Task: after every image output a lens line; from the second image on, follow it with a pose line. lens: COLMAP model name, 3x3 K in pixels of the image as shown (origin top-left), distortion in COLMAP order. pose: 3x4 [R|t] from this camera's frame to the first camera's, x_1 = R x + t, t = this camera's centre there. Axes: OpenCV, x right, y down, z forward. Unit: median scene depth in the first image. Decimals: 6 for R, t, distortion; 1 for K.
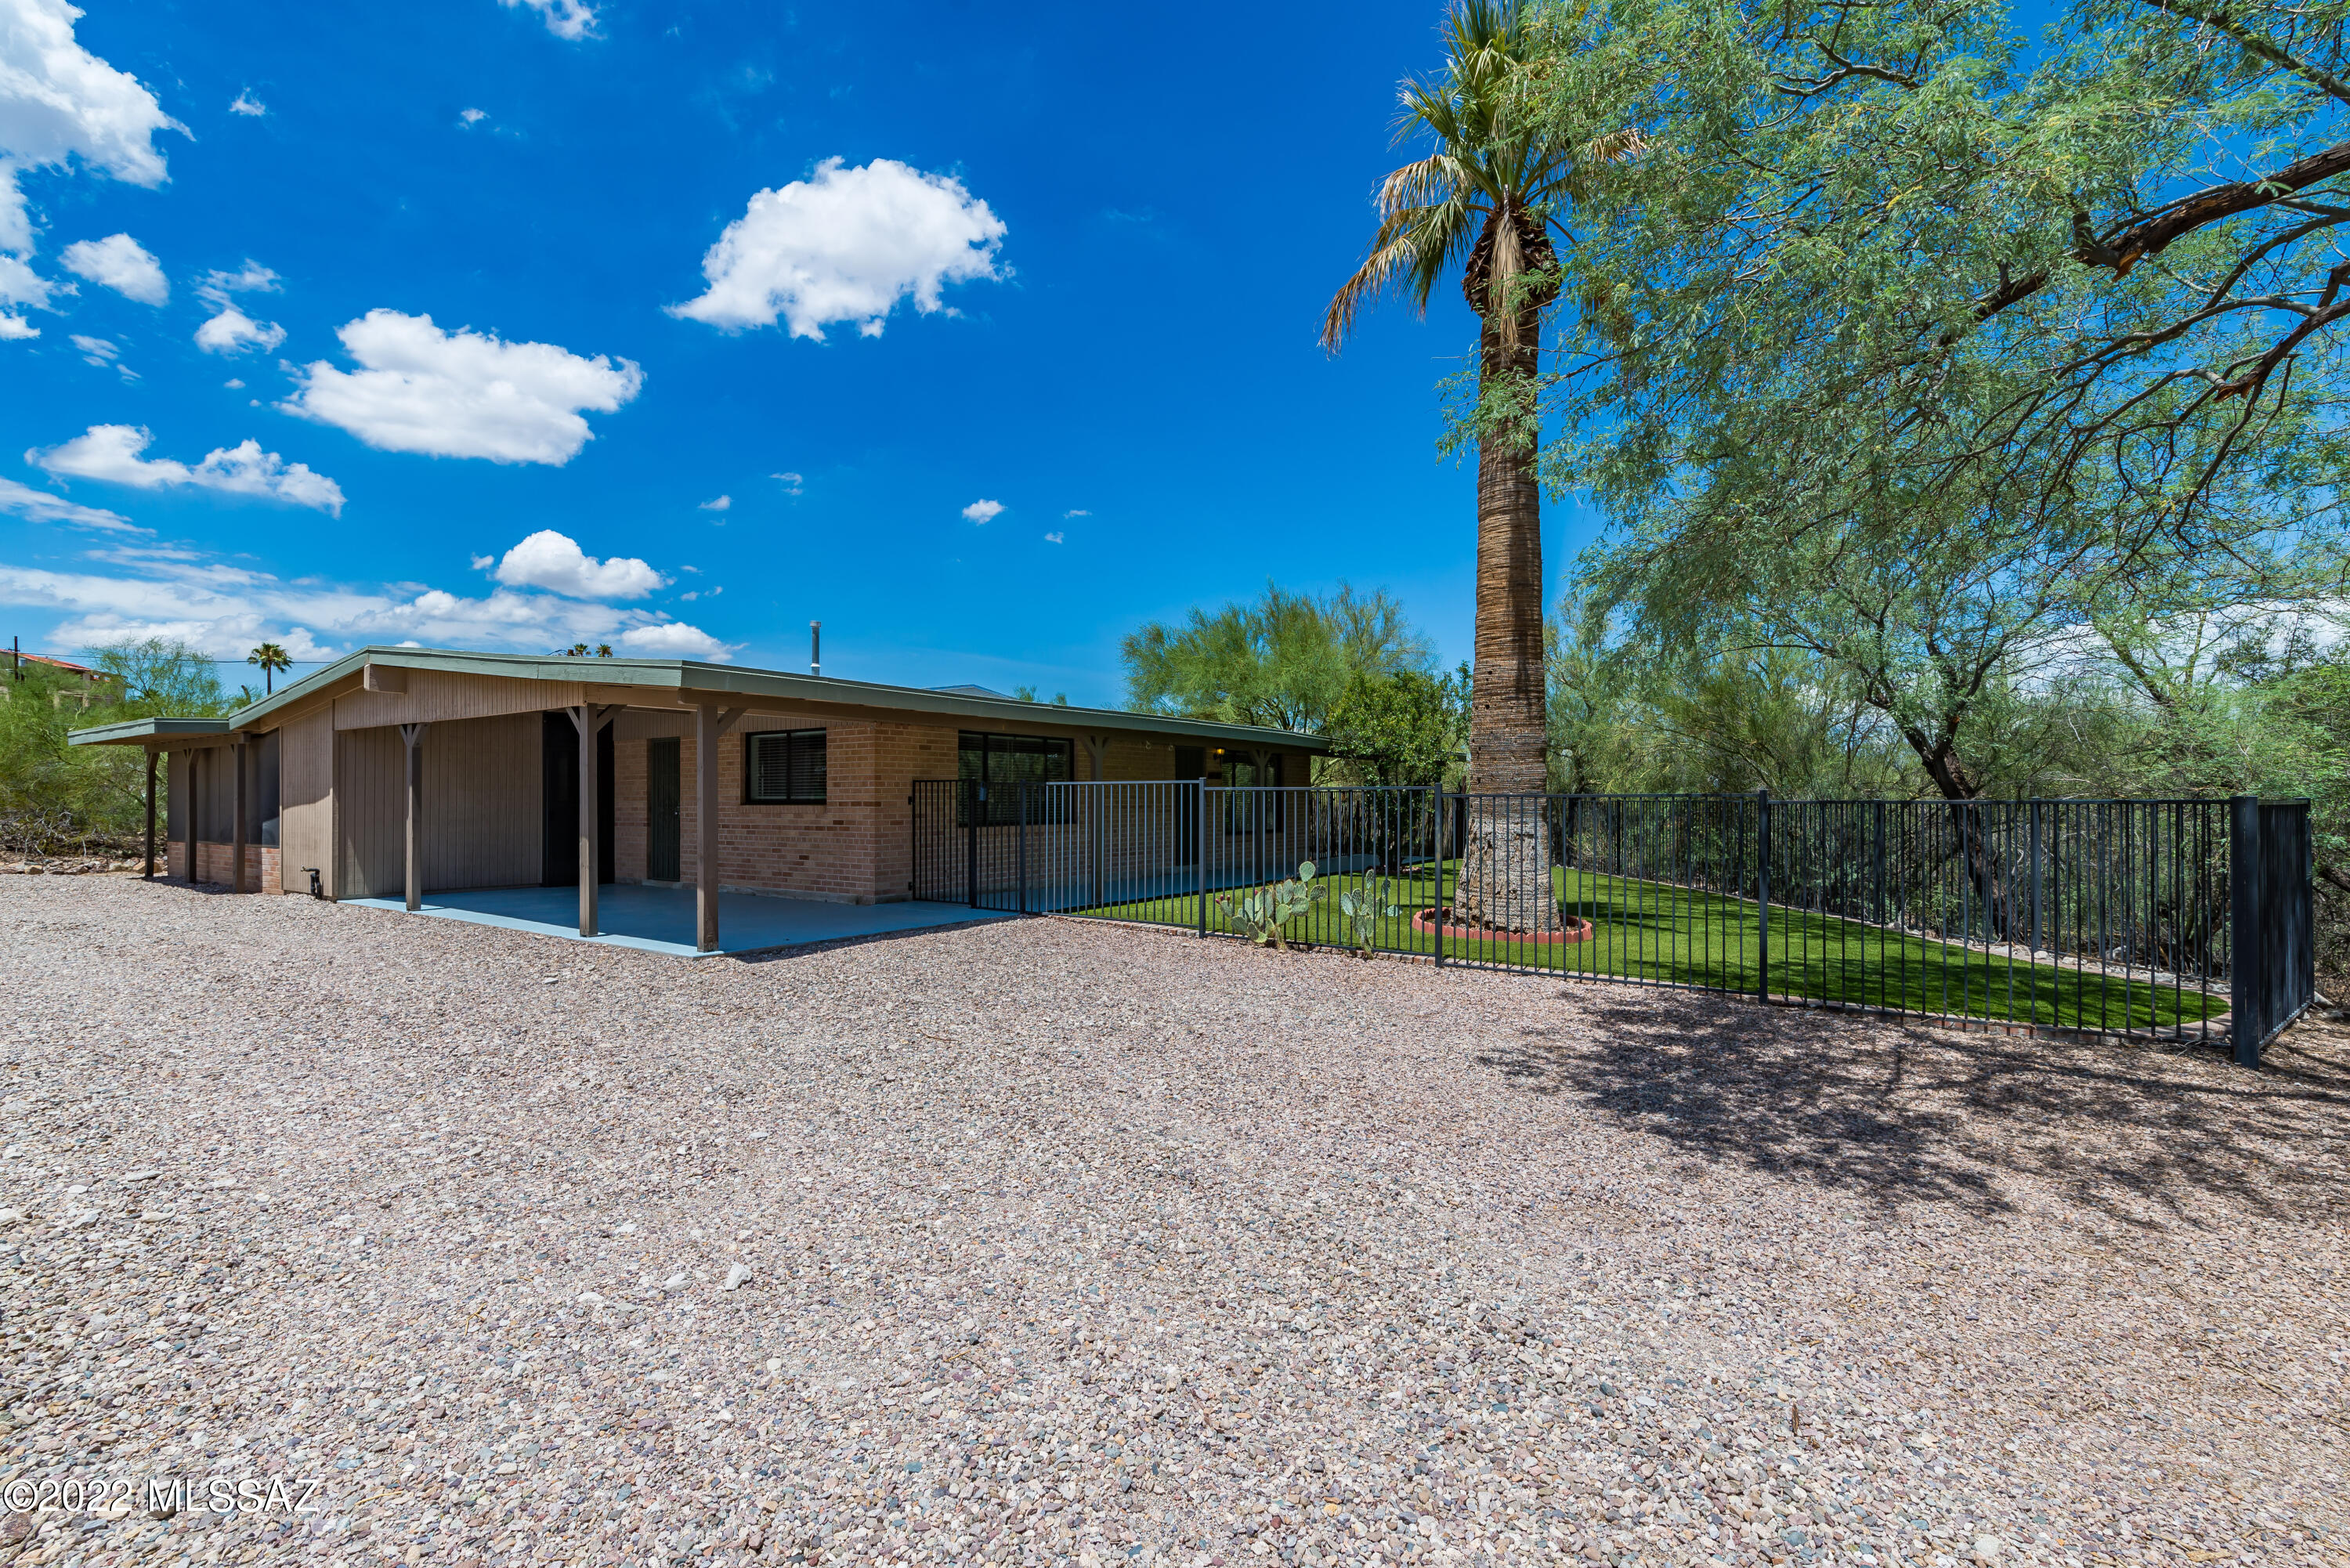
lens RADIAL K [[1018.6, 0, 1177.9], [0, 1018.6, 791.8], [0, 0, 1]] dist [0.002908, 0.000188]
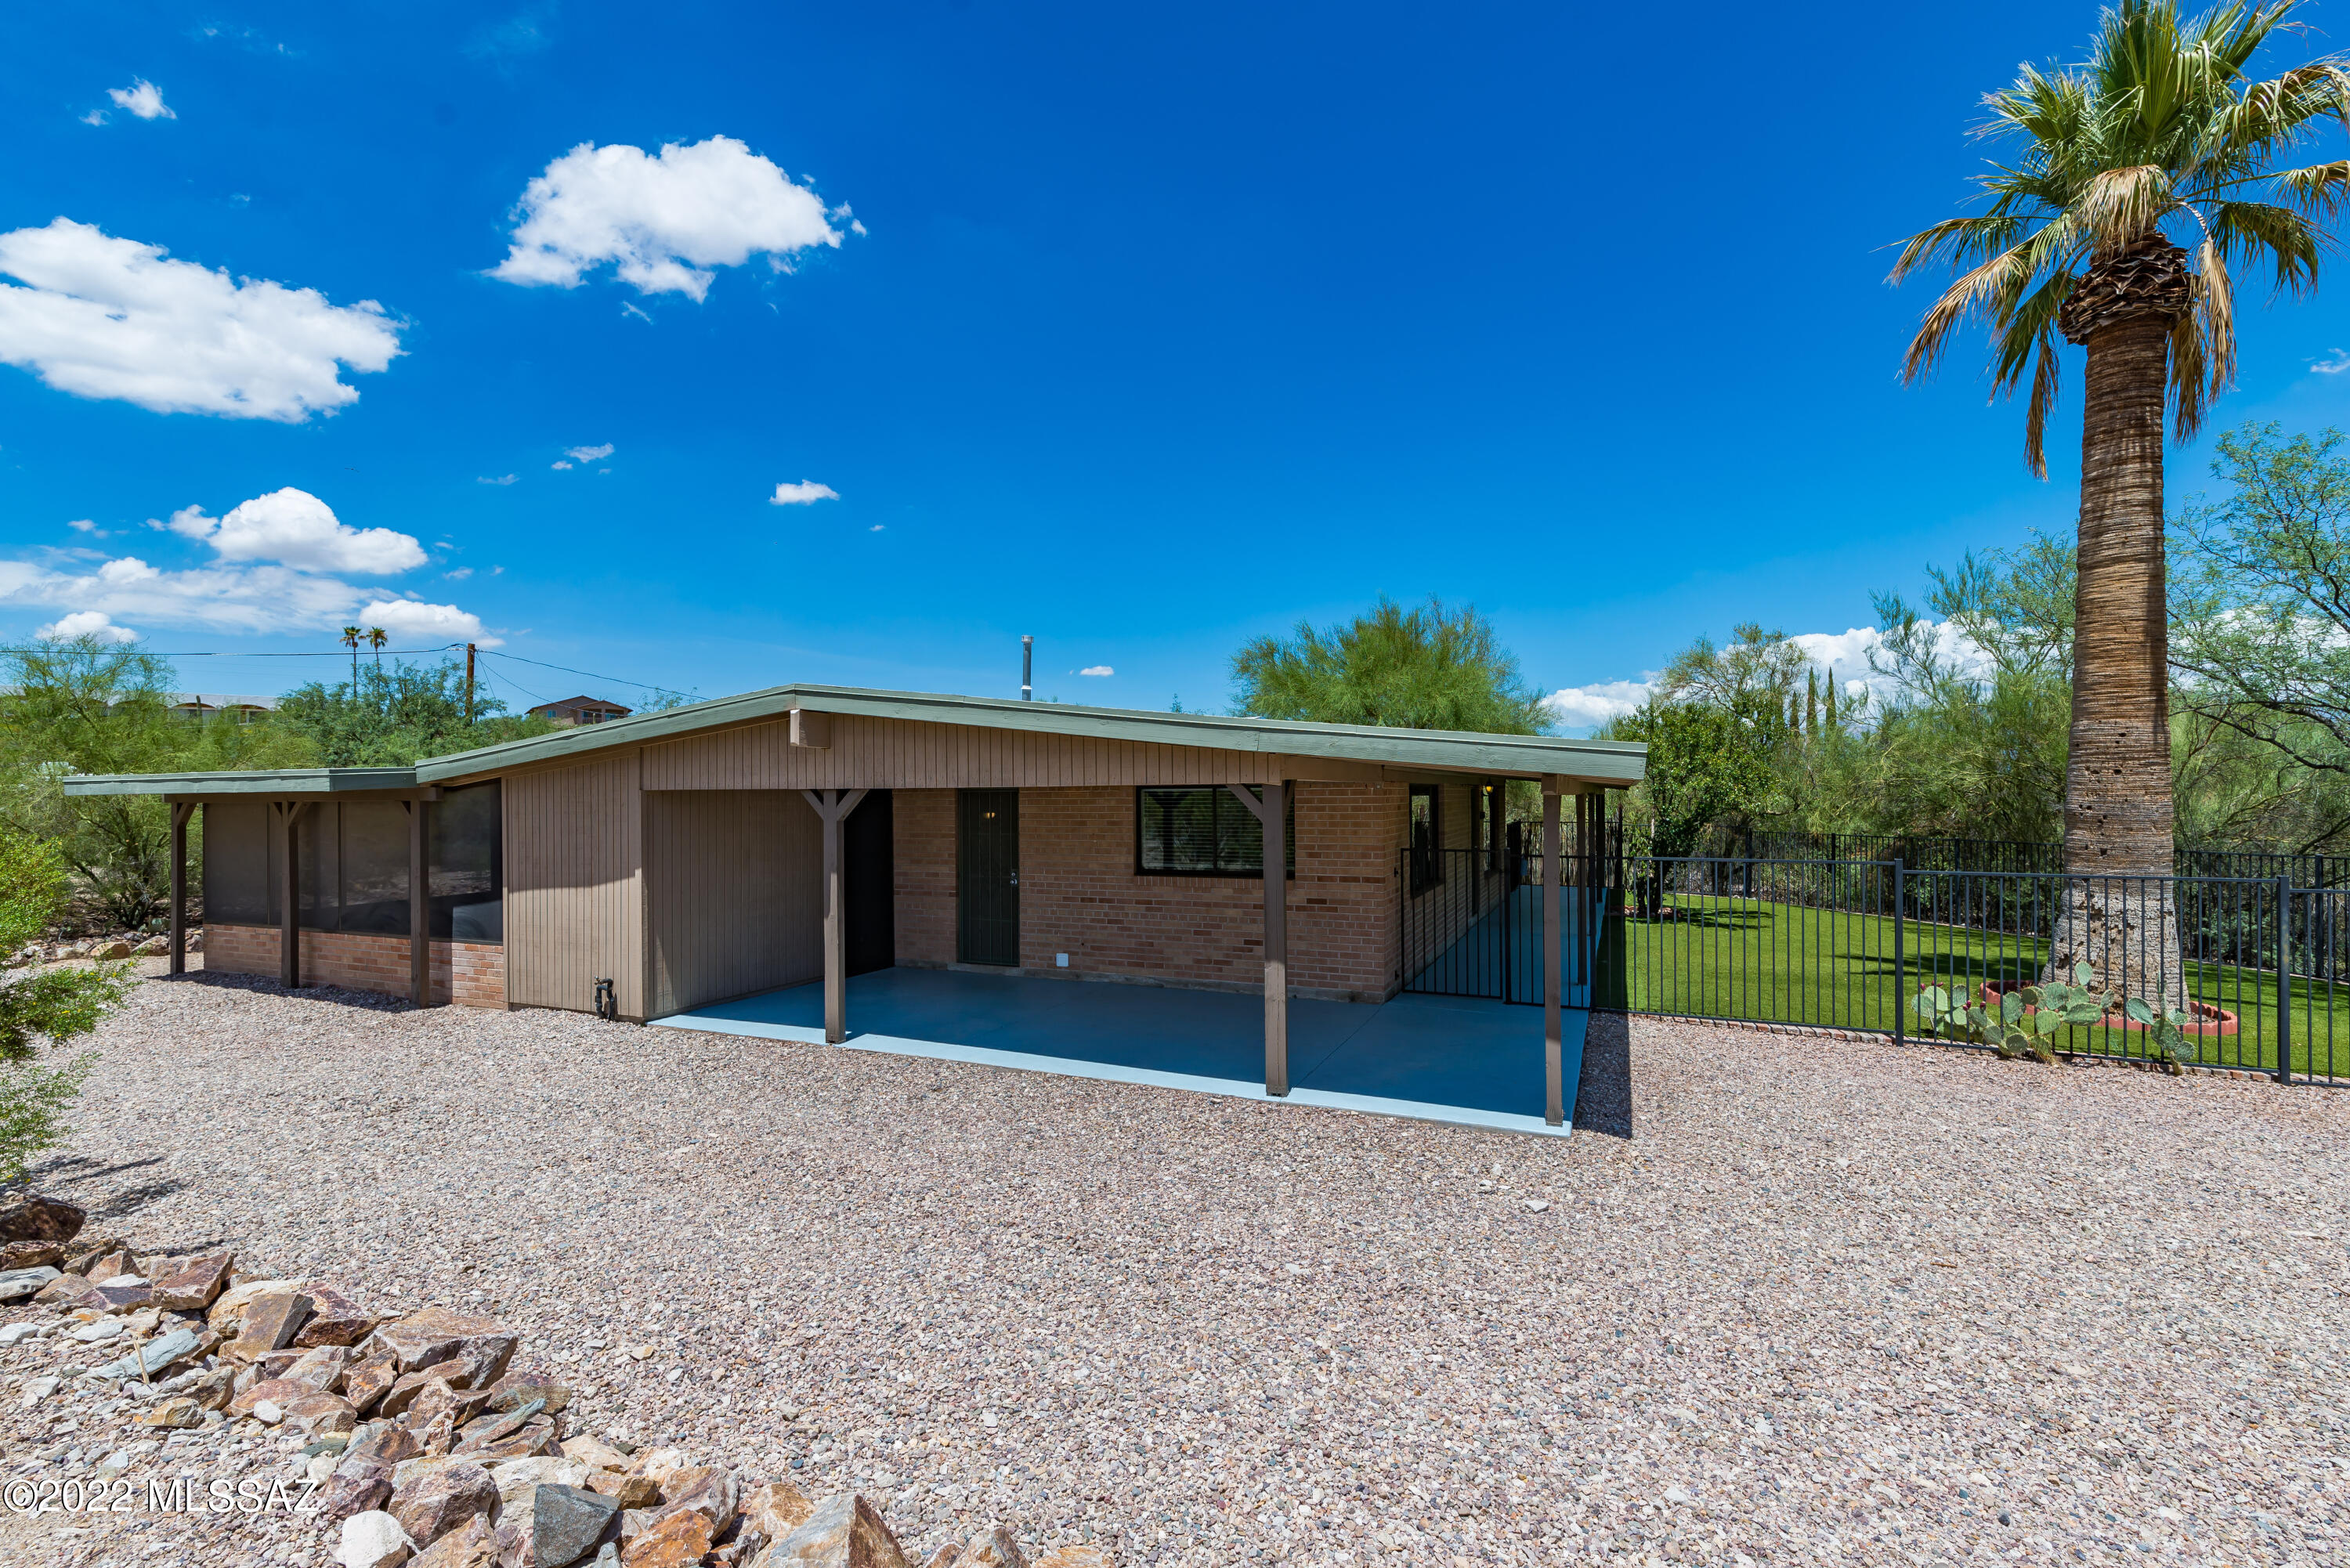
lens RADIAL K [[1018.6, 0, 1177.9], [0, 1018.6, 791.8], [0, 0, 1]] dist [0.002908, 0.000188]
pose [[0.983384, -0.004329, 0.181487, -0.531934], [0.003706, 0.999986, 0.003773, -0.055341], [-0.181501, -0.003038, 0.983386, 0.192180]]
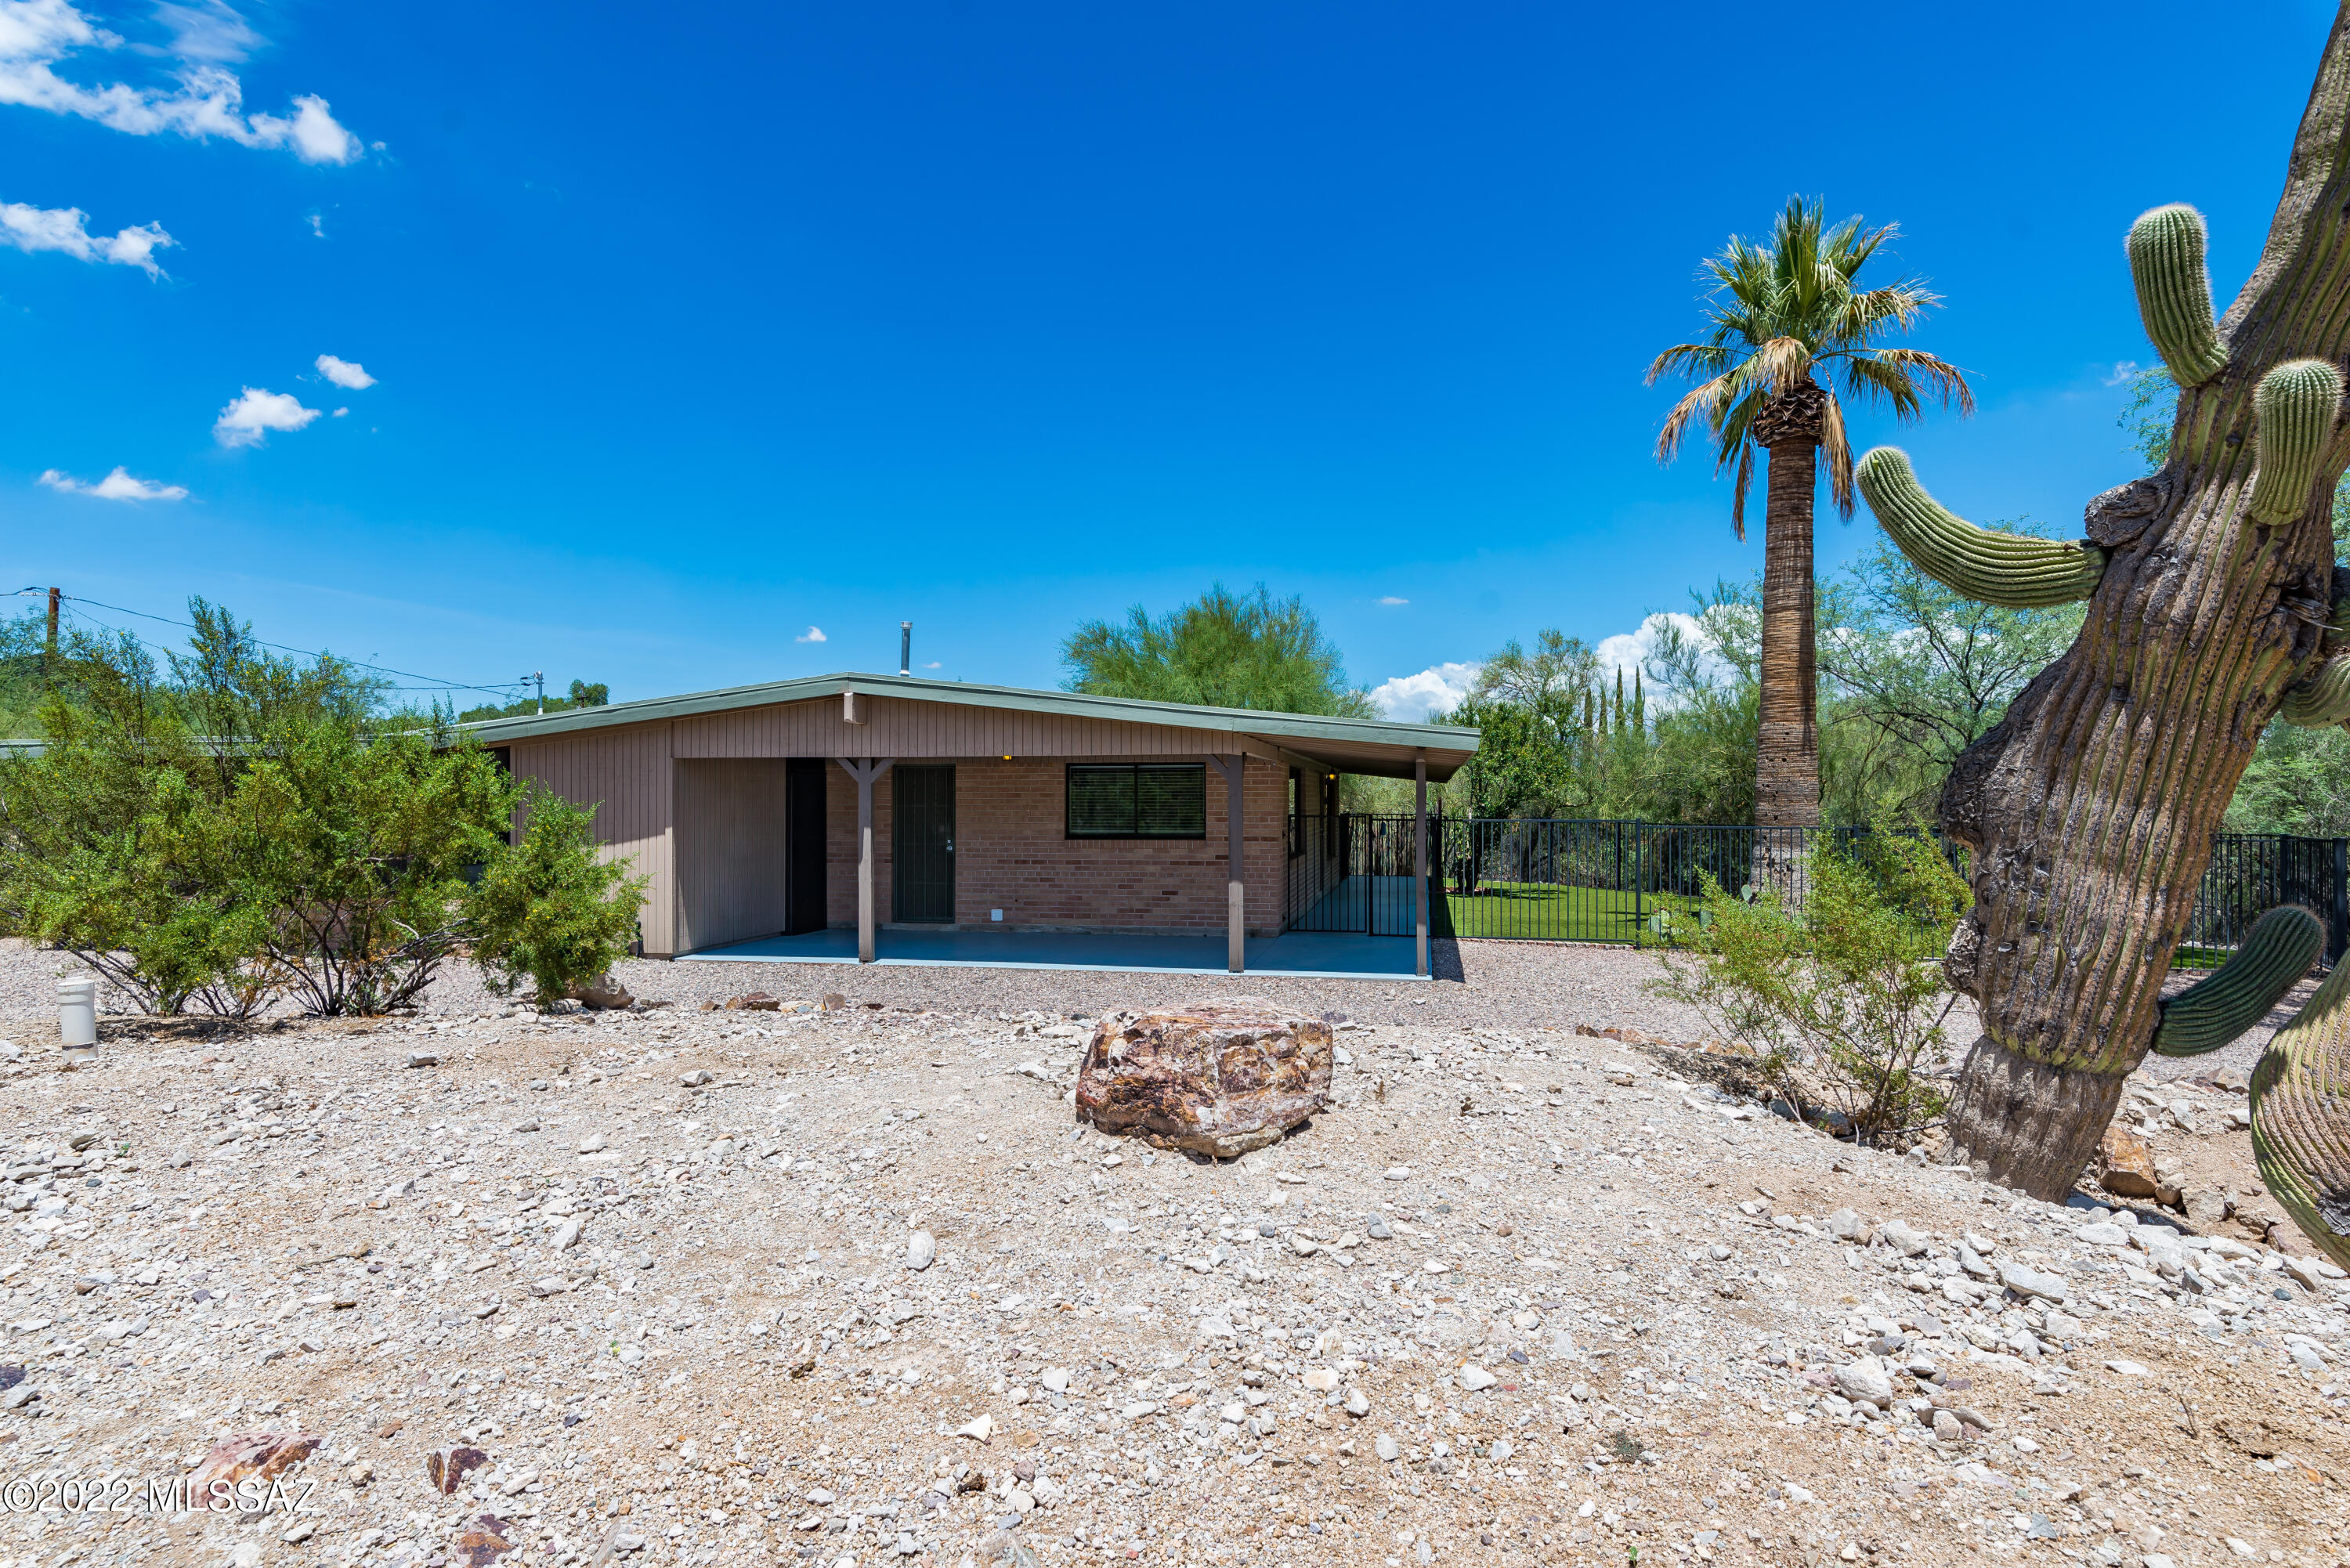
lens RADIAL K [[1284.9, 0, 1181.8], [0, 1284.9, 796.8], [0, 0, 1]] dist [-0.003448, -0.000157]
pose [[0.918627, 0.002974, 0.395114, -0.786979], [-0.003897, 0.999991, 0.001534, -0.028437], [-0.395106, -0.002948, 0.918631, -0.138602]]
